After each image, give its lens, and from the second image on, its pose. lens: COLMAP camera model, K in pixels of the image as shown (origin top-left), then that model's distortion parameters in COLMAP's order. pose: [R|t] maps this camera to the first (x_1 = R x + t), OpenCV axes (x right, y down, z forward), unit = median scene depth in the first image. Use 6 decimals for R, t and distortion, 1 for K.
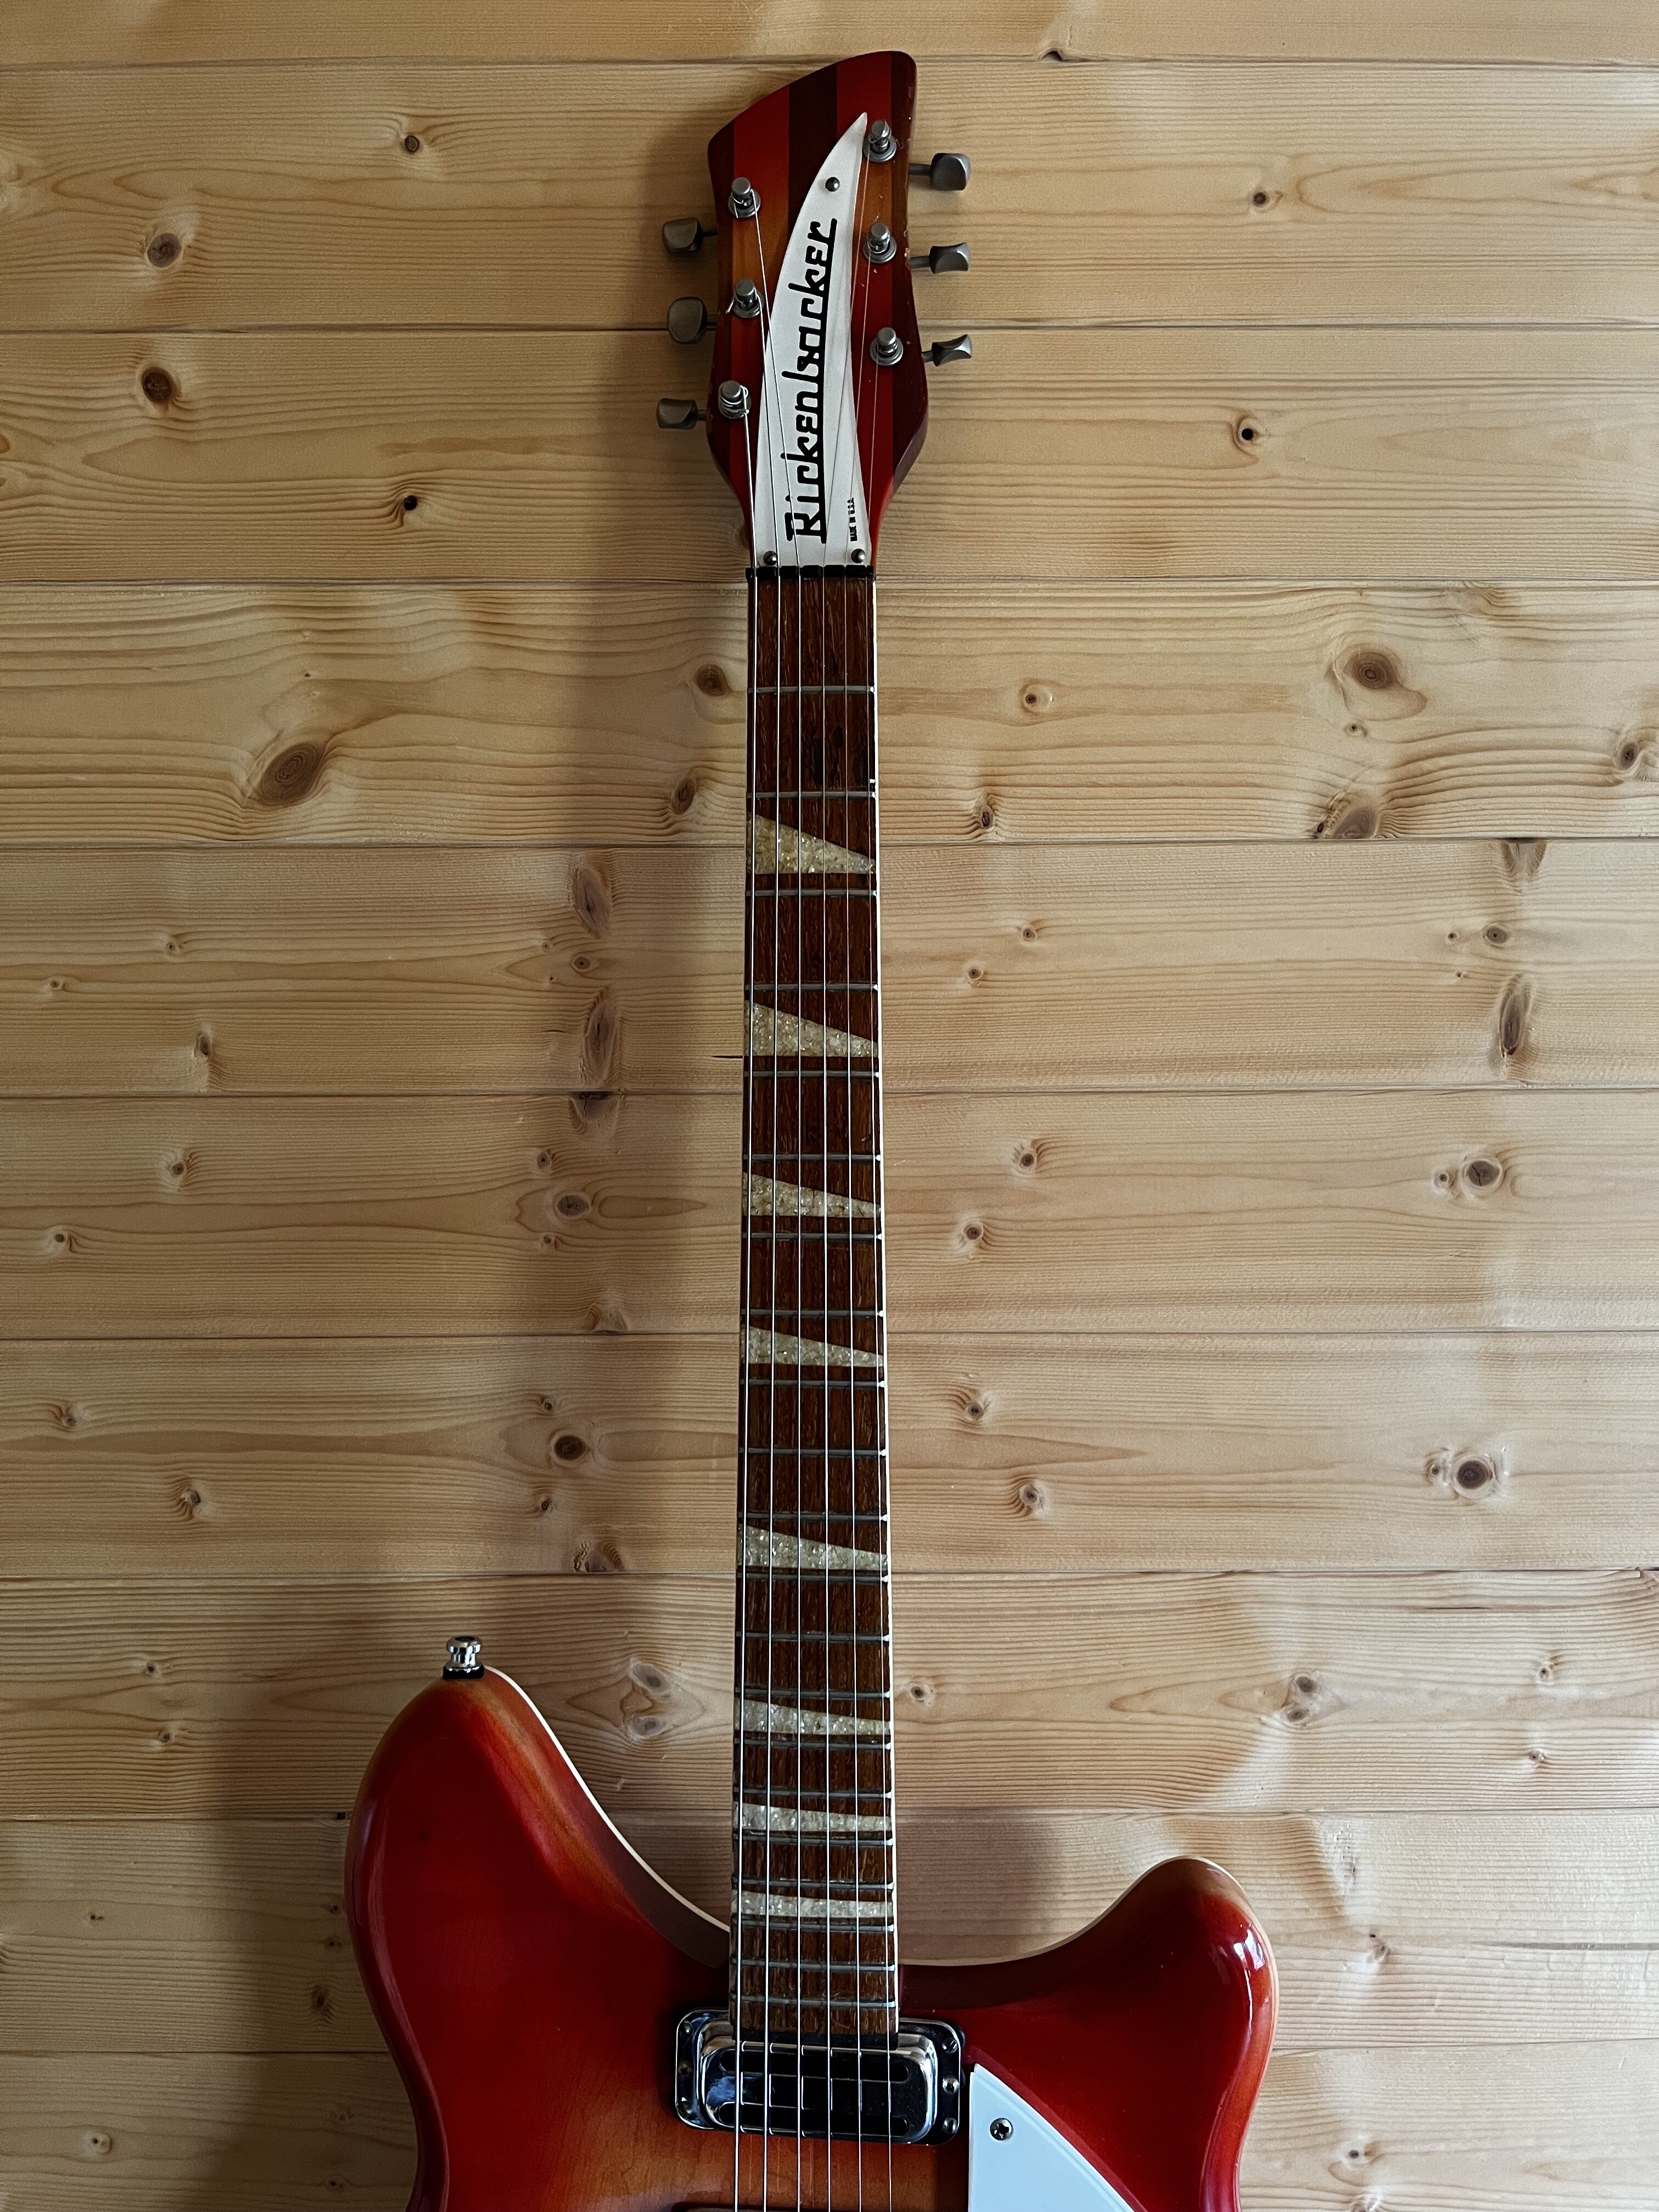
lens RADIAL K [[1672.8, 0, 821.8], [0, 1672.8, 1083.1], [0, 0, 1]] dist [0.040039, -0.062381]
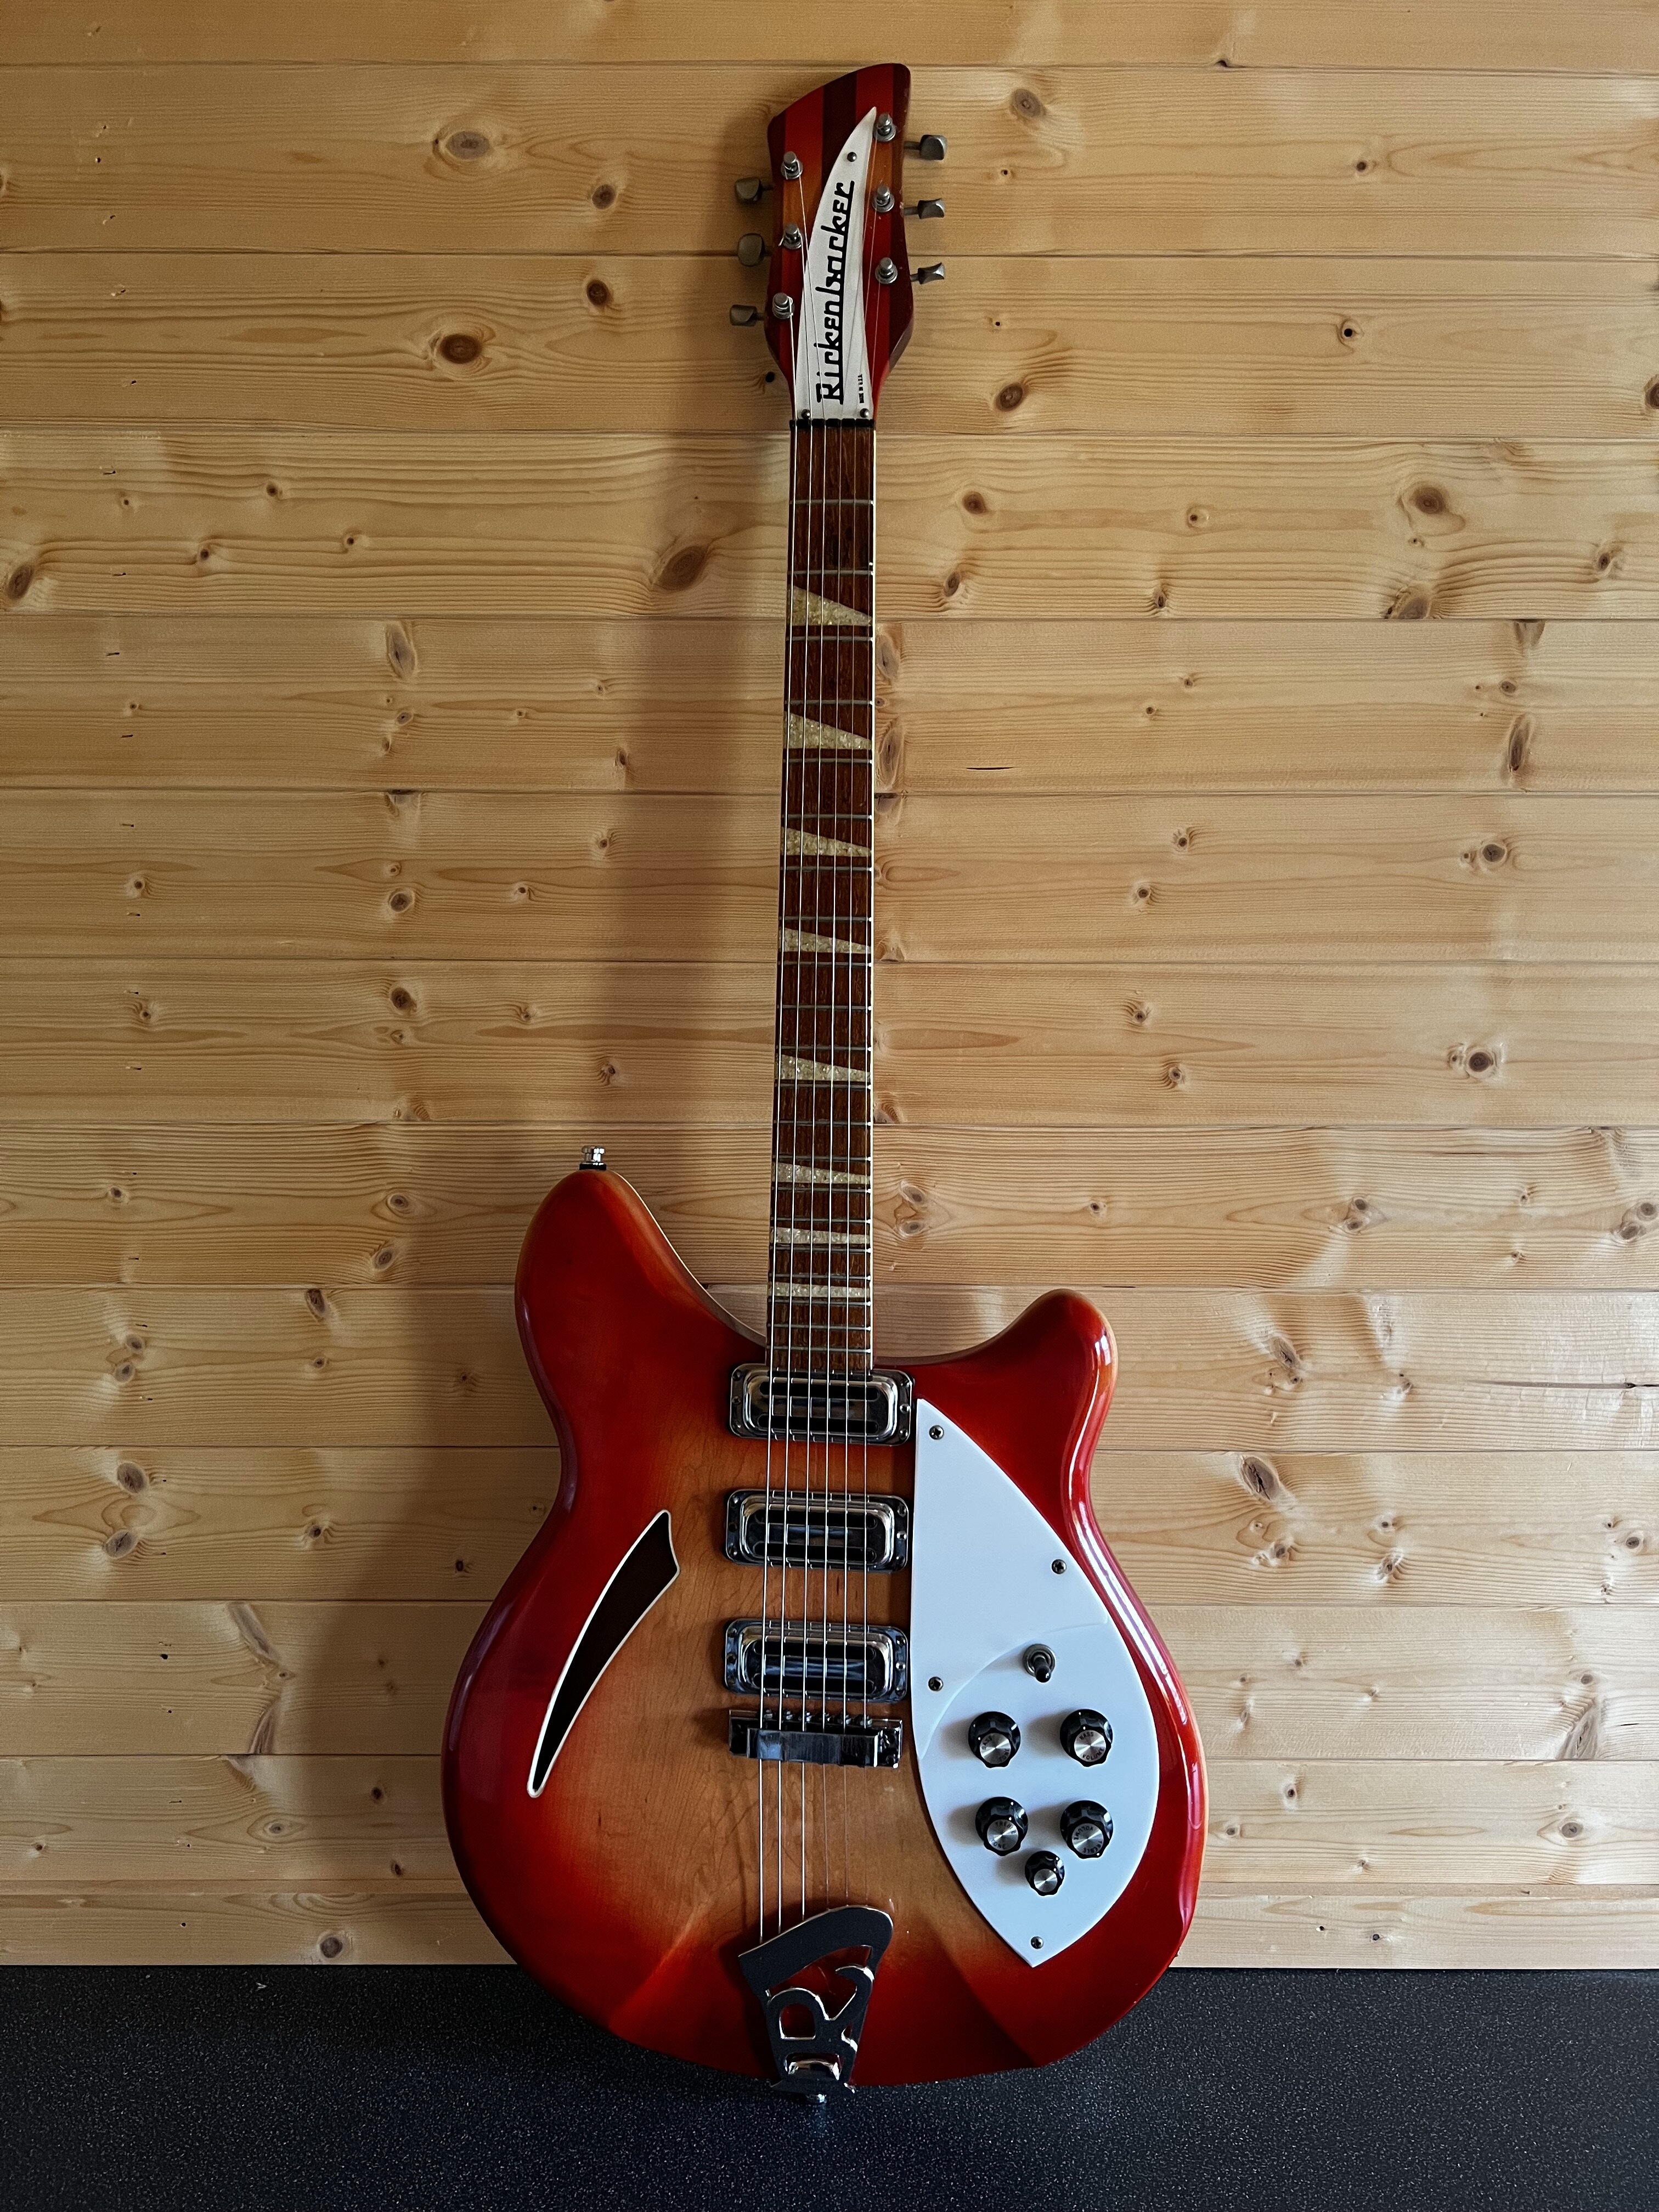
lens RADIAL K [[1672.8, 0, 813.0], [0, 1672.8, 1106.1], [0, 0, 1]] dist [0.040039, -0.062381]
pose [[0.999954, 0.009033, -0.003133, -0.191422], [-0.008835, 0.998259, 0.058322, 0.192889], [0.003655, -0.058292, 0.998293, -0.473032]]
